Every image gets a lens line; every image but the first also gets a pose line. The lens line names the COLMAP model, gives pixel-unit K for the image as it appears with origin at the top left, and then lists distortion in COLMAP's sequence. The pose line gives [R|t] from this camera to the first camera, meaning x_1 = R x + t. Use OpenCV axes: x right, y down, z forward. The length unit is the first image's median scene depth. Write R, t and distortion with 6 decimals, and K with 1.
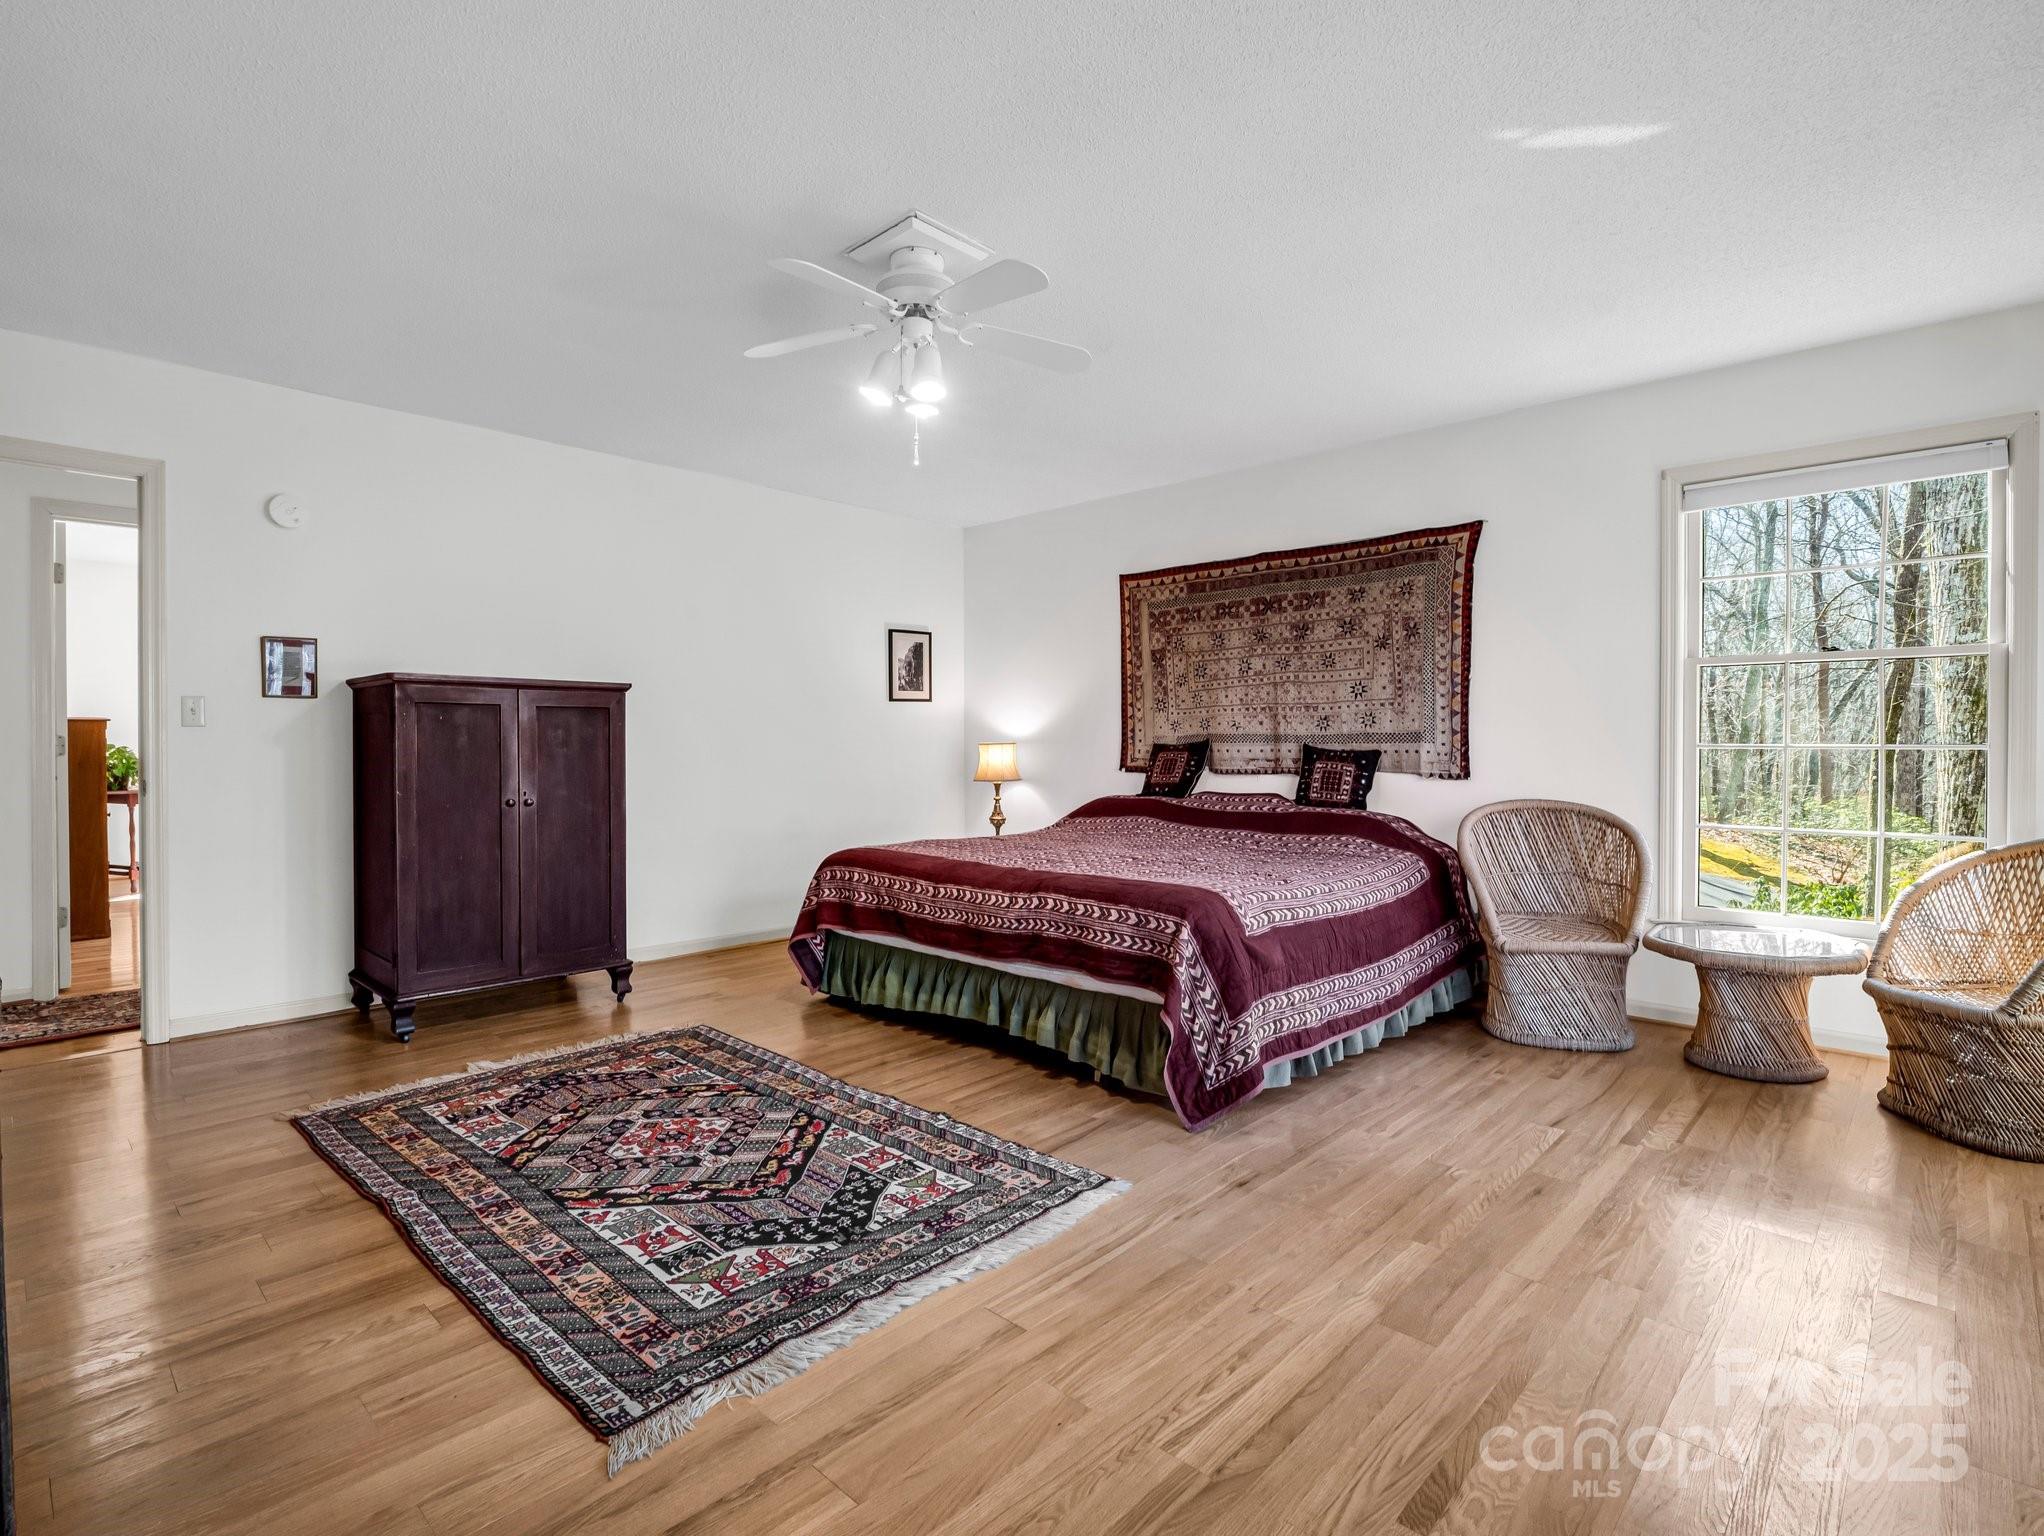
lens RADIAL K [[991.2, 0, 1004.9], [0, 991.2, 759.4], [0, 0, 1]] dist [-0.005855, -0.002205]
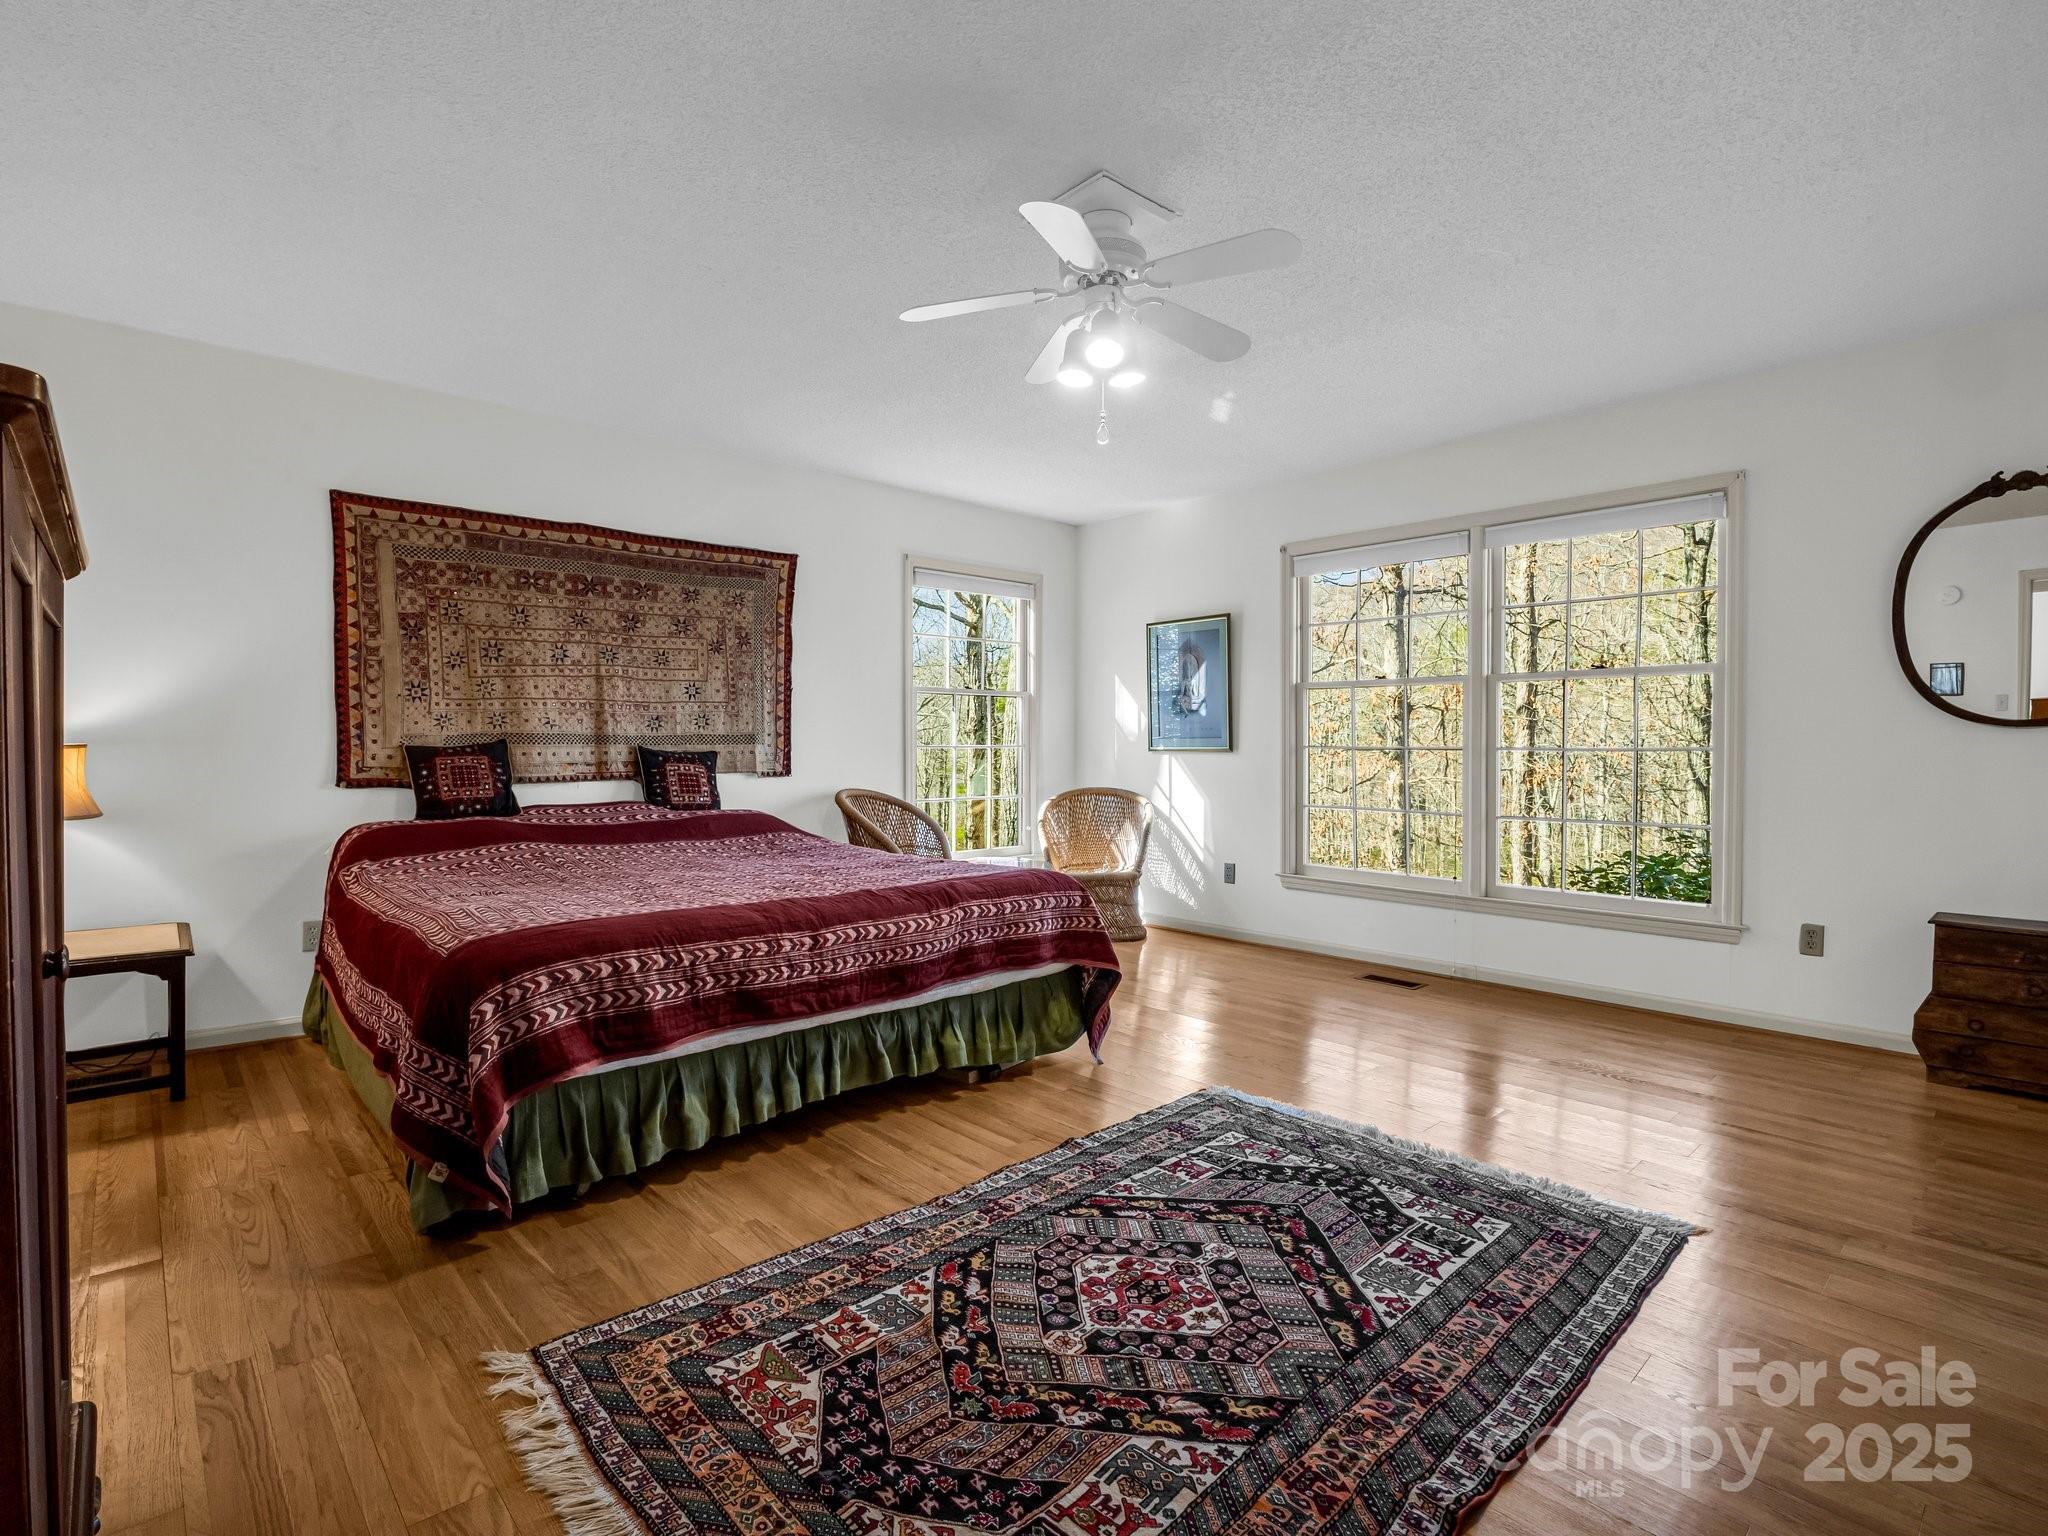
lens RADIAL K [[993.1, 0, 1007.3], [0, 993.1, 763.3], [0, 0, 1]] dist [-0.005855, -0.002205]
pose [[0.075082, -0.017626, 0.997022, -0.827925], [0.017944, 0.999706, 0.016322, -0.010924], [-0.997016, 0.016665, 0.075376, 0.819222]]
